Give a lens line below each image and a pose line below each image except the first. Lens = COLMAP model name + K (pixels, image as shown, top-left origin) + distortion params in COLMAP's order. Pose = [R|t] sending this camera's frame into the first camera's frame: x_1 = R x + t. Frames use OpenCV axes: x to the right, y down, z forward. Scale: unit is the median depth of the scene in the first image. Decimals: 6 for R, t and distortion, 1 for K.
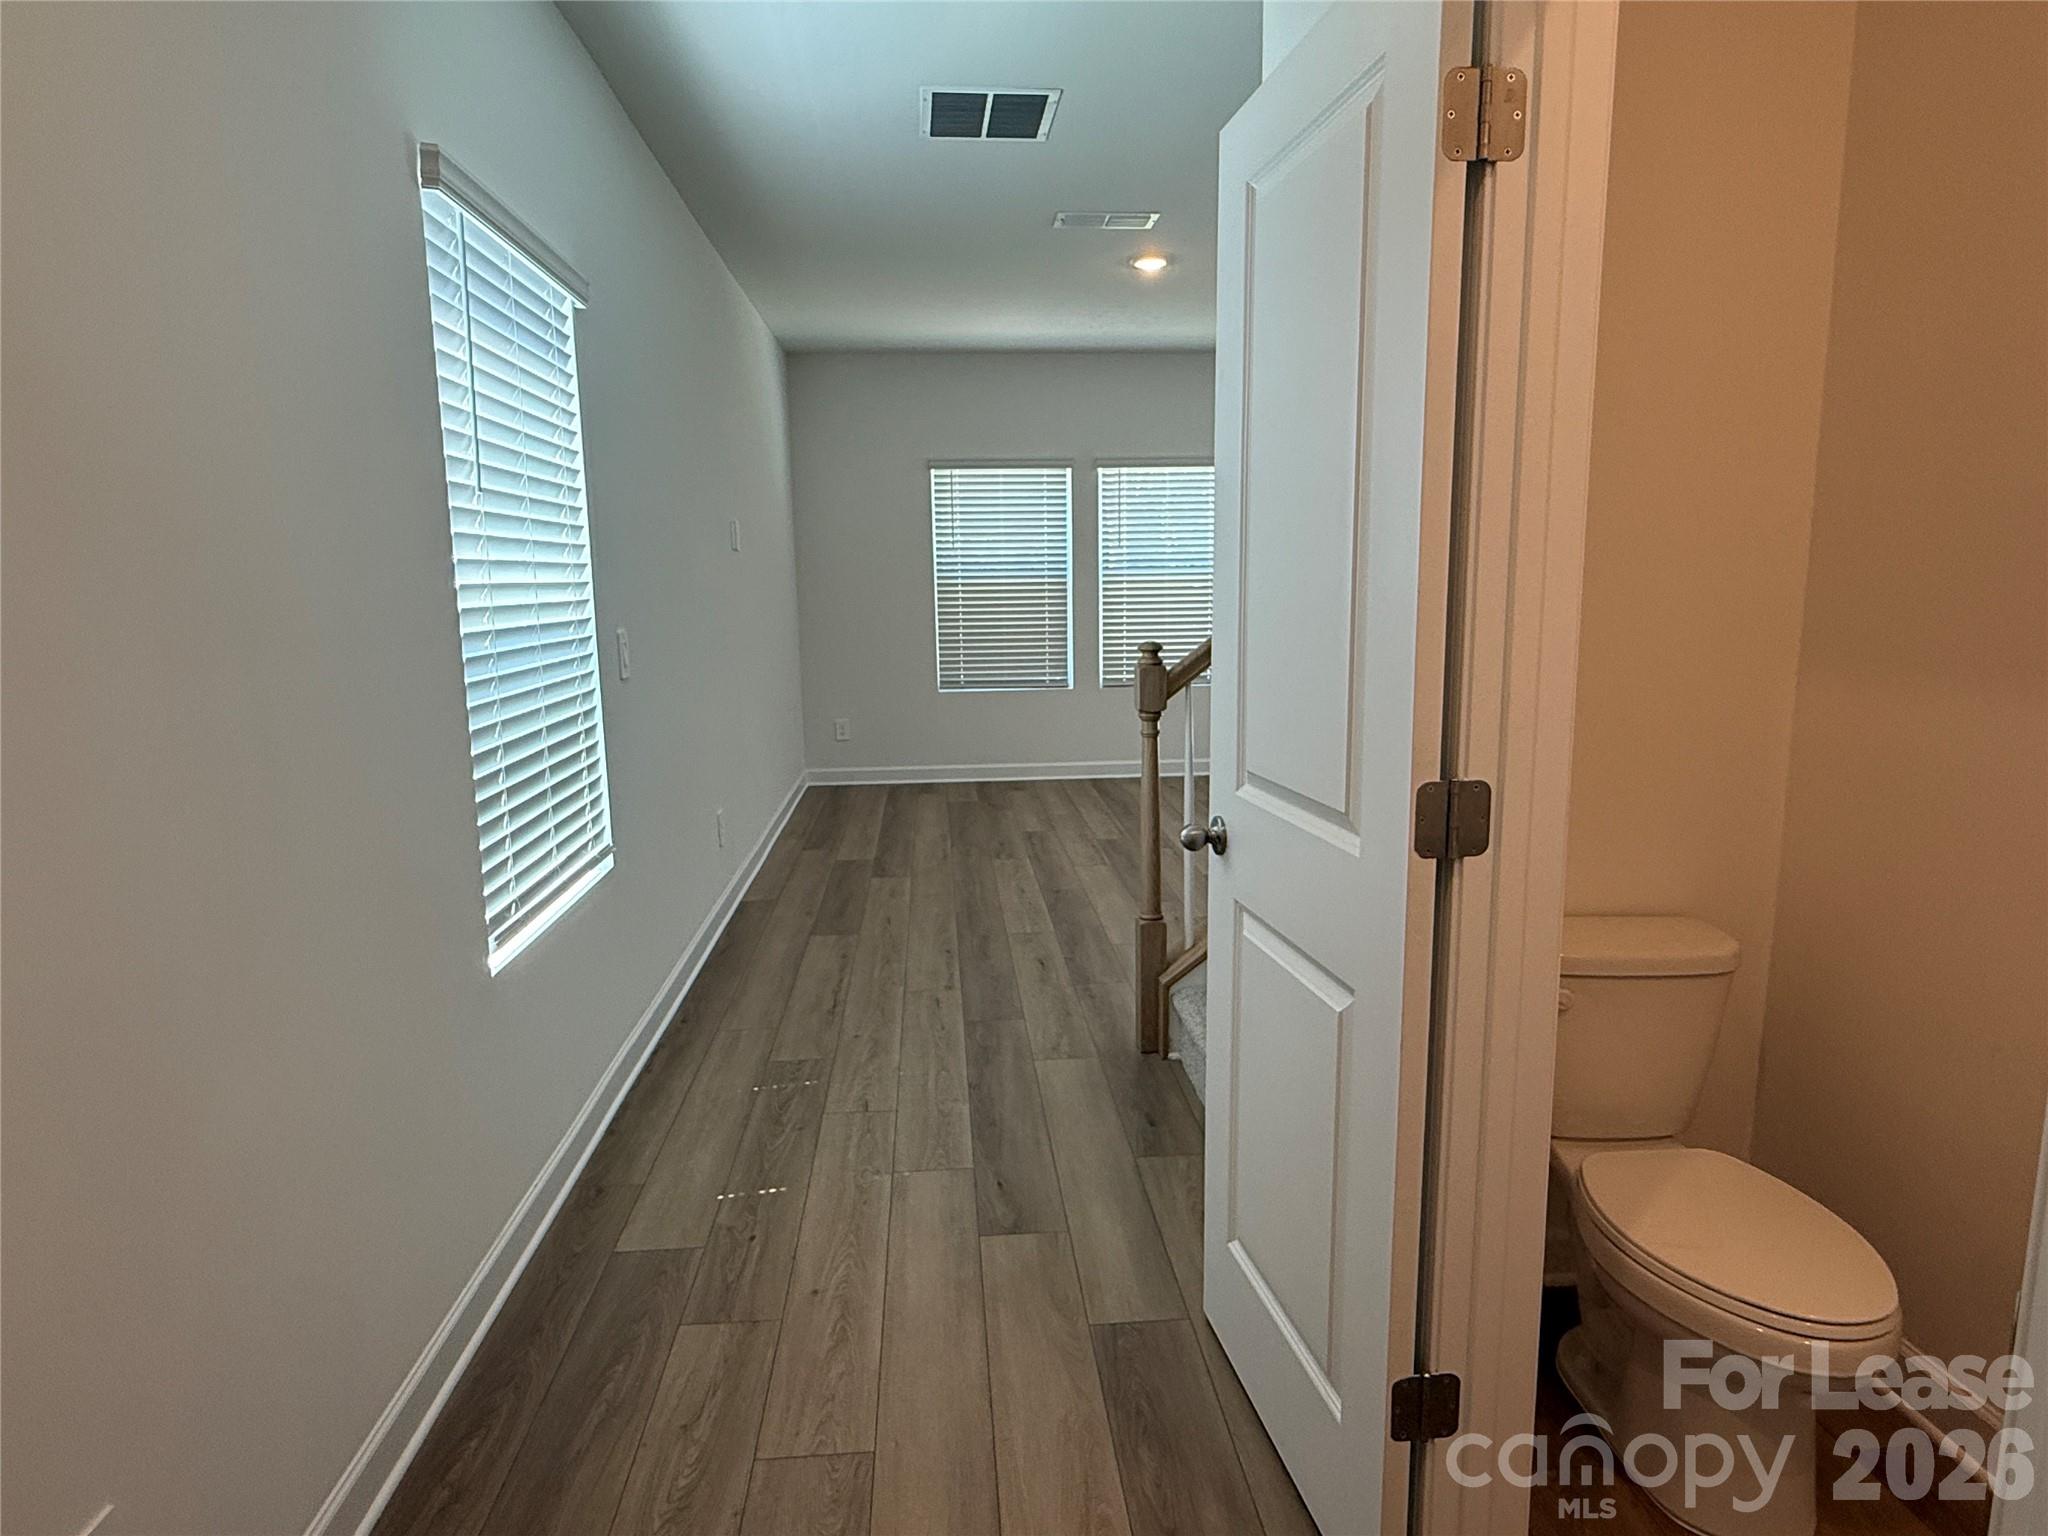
lens RADIAL K [[1202.6, 0, 1024.0], [0, 1202.6, 768.0], [0, 0, 1]] dist [-0.001502, -0.000173]
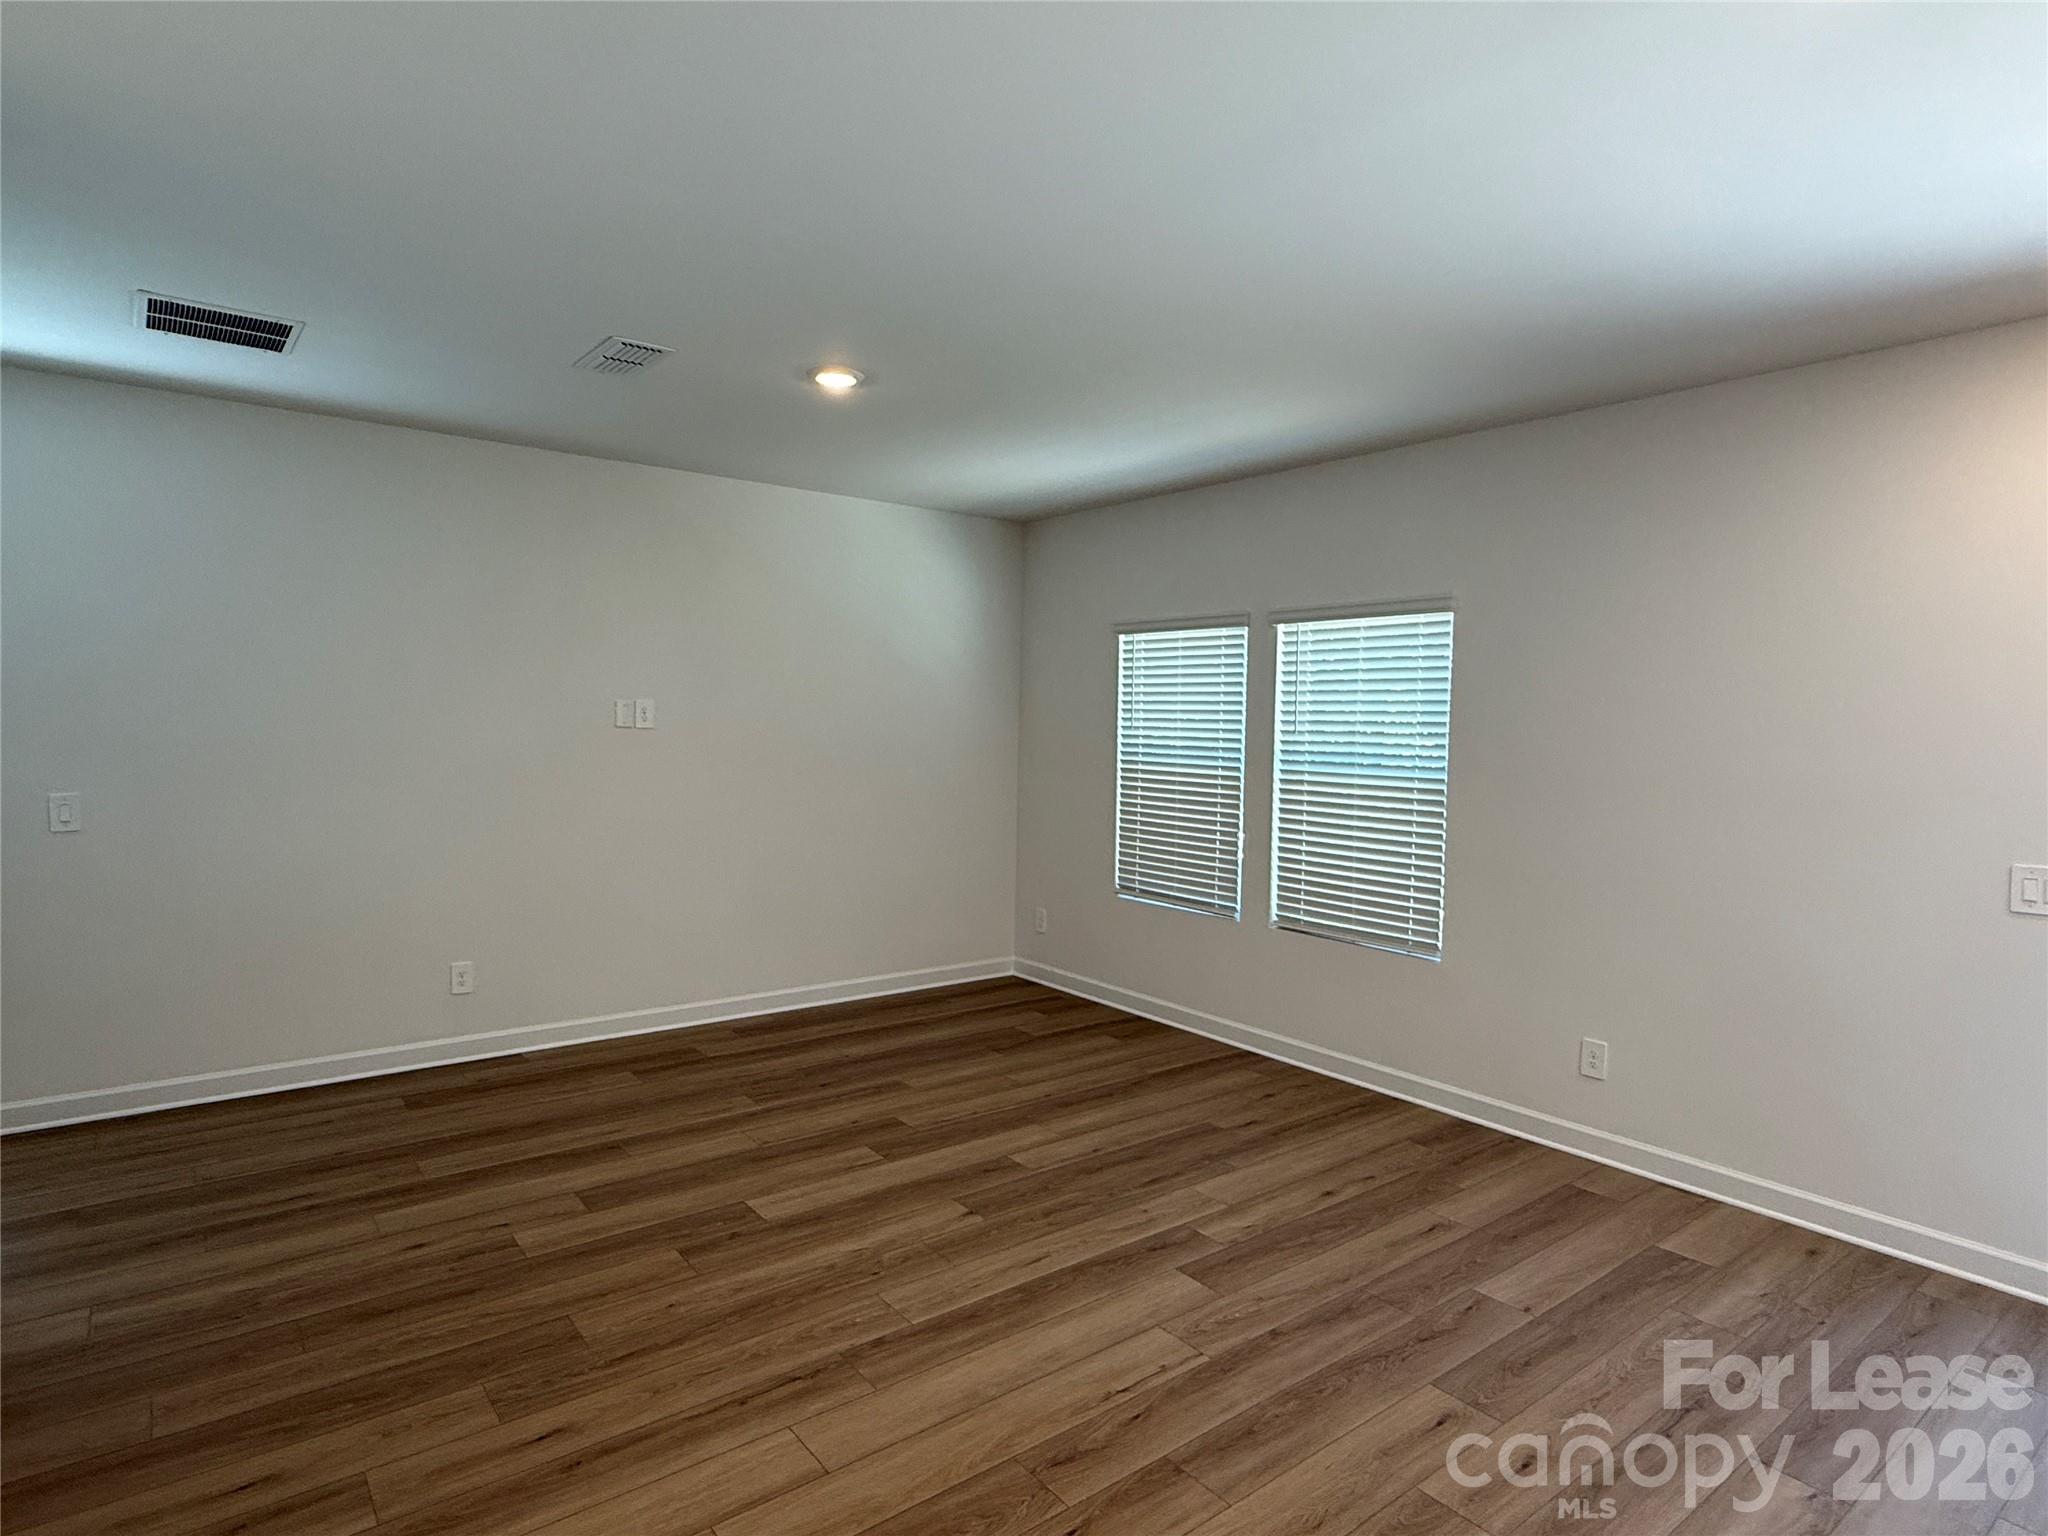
lens RADIAL K [[1121.8, 0, 1024.0], [0, 1121.8, 768.0], [0, 0, 1]] dist [-0.002766, -0.000620]
pose [[0.546009, 0.063068, -0.835402, 0.548001], [-0.159986, 0.986661, -0.030078, -0.119895], [0.822362, 0.150076, 0.548816, 0.519130]]
